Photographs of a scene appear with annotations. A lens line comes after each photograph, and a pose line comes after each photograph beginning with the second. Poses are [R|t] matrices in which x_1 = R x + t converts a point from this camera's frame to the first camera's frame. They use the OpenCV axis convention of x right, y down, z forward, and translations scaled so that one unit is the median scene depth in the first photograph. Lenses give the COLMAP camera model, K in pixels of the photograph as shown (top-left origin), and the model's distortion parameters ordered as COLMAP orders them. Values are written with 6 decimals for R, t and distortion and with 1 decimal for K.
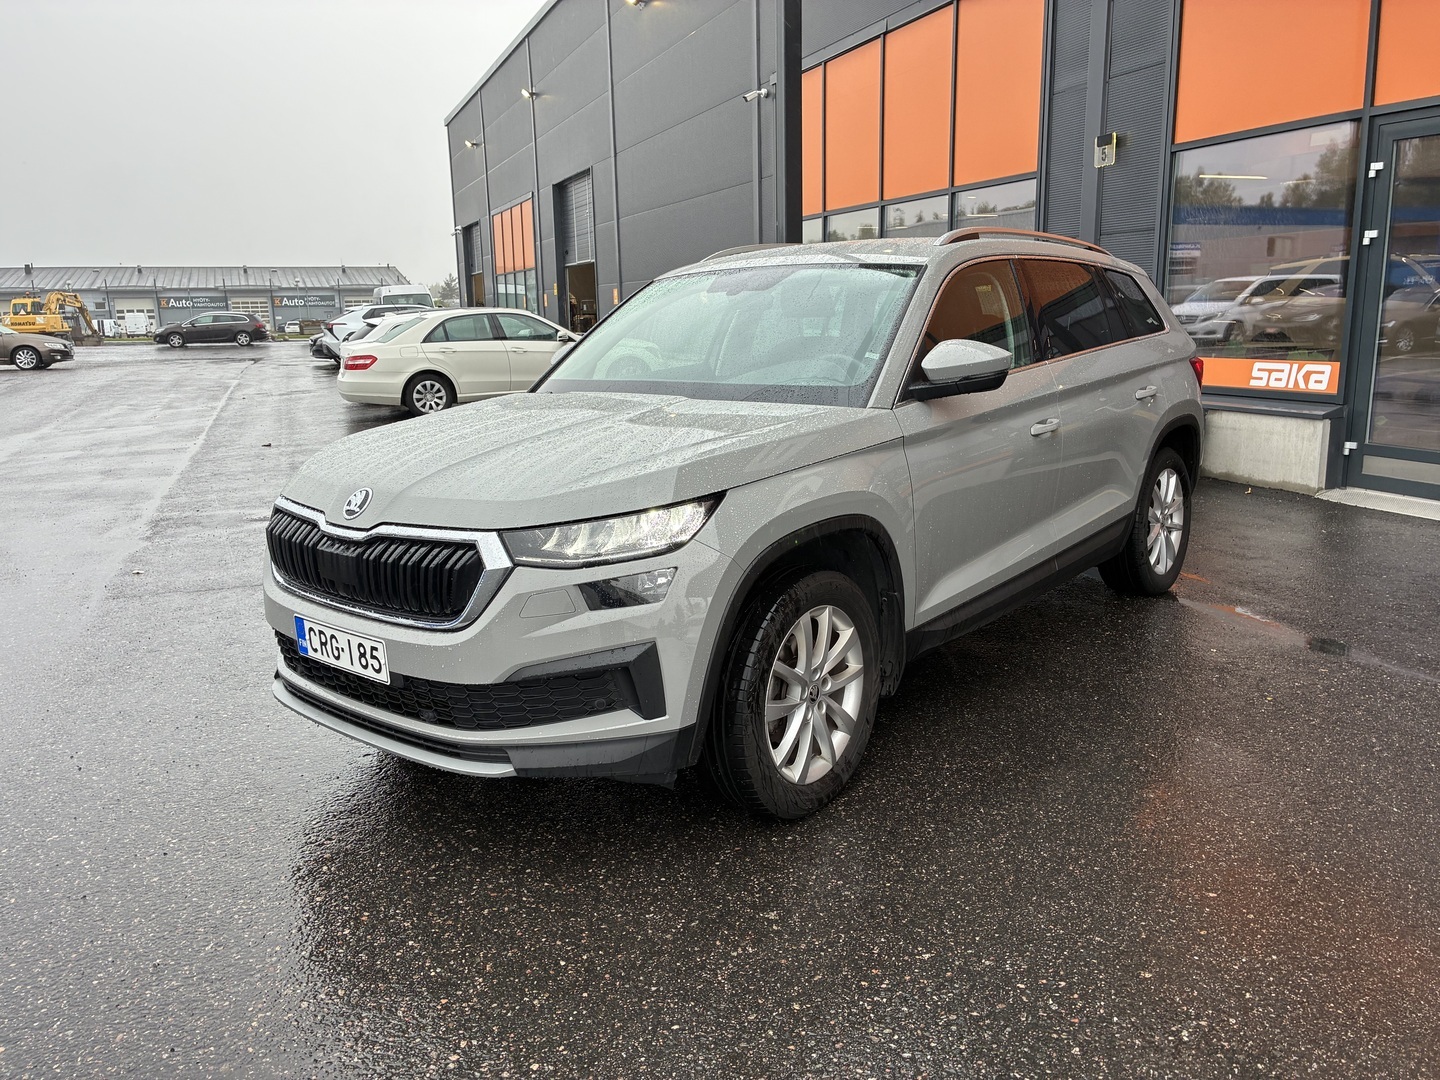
lens RADIAL K [[1075.8, 0, 730.5], [0, 1075.8, 535.2], [0, 0, 1]] dist [0.034598, -0.062222]
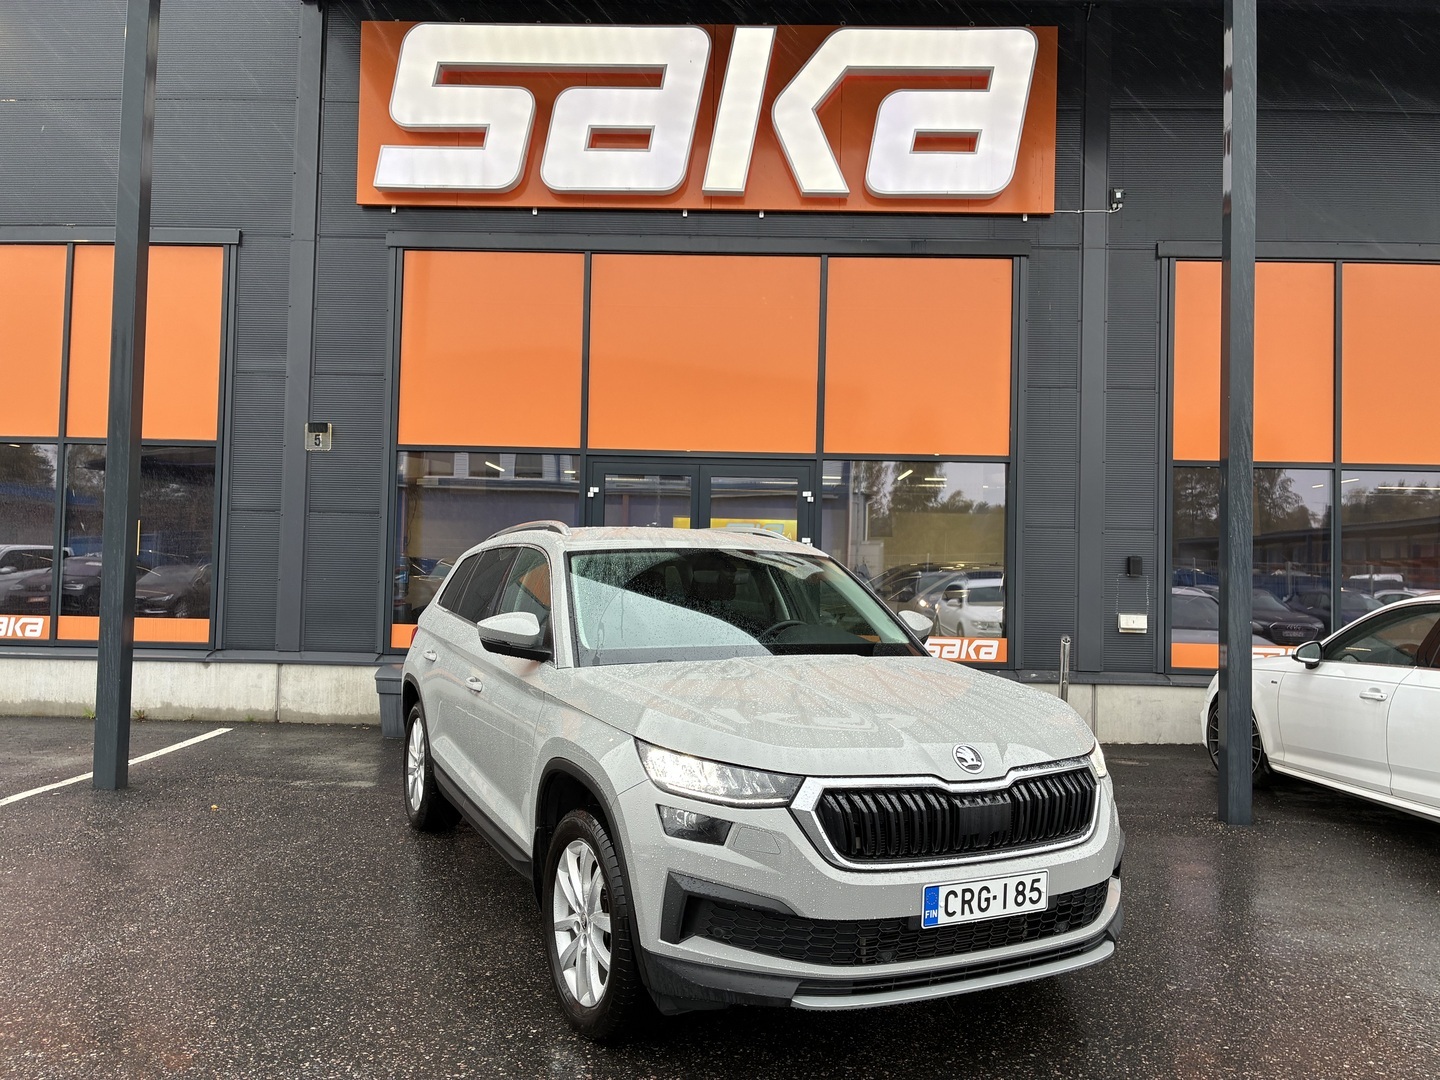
lens RADIAL K [[1075.8, 0, 734.5], [0, 1075.8, 542.1], [0, 0, 1]] dist [0.034598, -0.062222]
pose [[0.411611, 0.063528, 0.909143, -1.453455], [0.156408, 0.977843, -0.139142, -0.129233], [-0.897838, 0.199470, 0.392555, 0.737087]]
